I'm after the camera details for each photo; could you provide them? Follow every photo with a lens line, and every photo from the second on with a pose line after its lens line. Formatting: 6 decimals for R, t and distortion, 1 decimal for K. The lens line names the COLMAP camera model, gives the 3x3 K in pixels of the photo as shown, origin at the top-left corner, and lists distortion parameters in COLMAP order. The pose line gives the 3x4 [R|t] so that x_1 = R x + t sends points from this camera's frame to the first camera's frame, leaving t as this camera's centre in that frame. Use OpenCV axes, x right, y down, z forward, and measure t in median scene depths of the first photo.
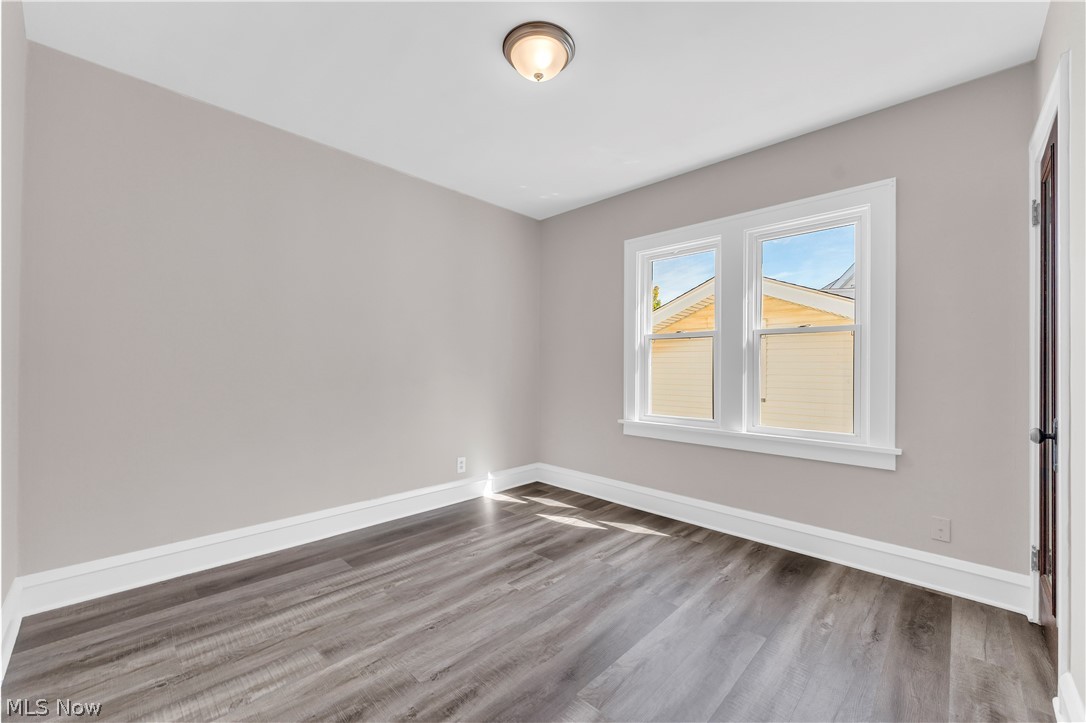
lens RADIAL K [[429.1, 0, 542.1], [0, 429.1, 365.0], [0, 0, 1]] dist [-0.001447, -0.000143]
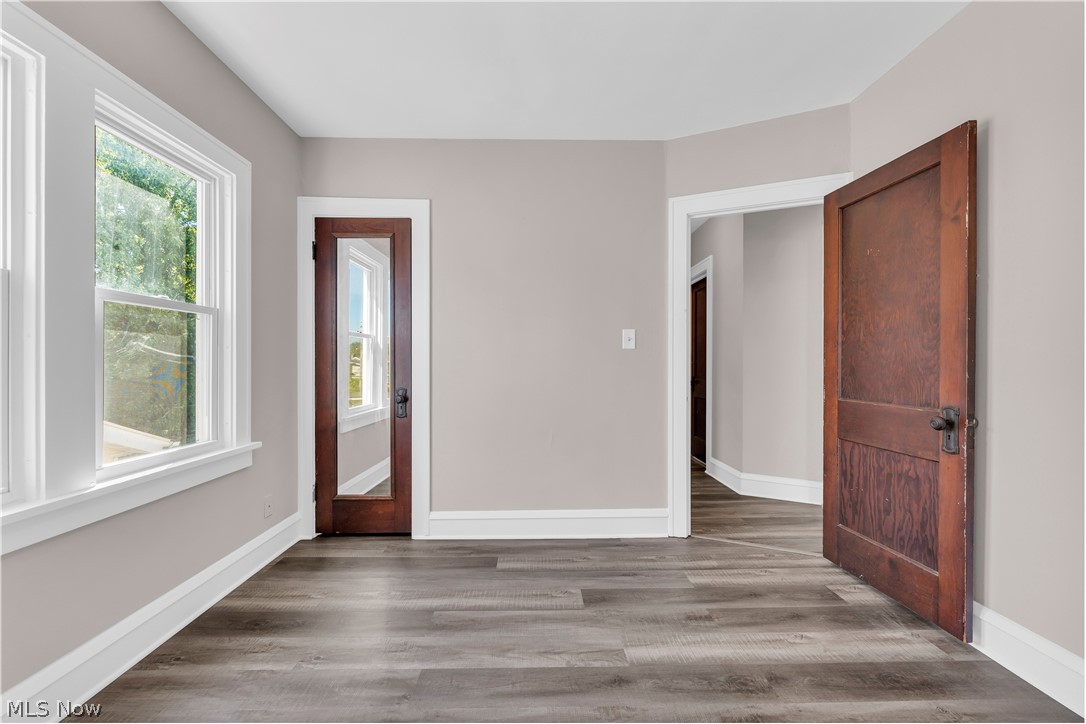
lens RADIAL K [[429.1, 0, 541.4], [0, 429.1, 362.7], [0, 0, 1]] dist [-0.001447, -0.000143]
pose [[-0.705397, -0.008086, 0.708766, -0.445792], [-0.011284, 0.999936, 0.000178, 0.006987], [-0.708722, -0.007872, -0.705444, 1.641570]]
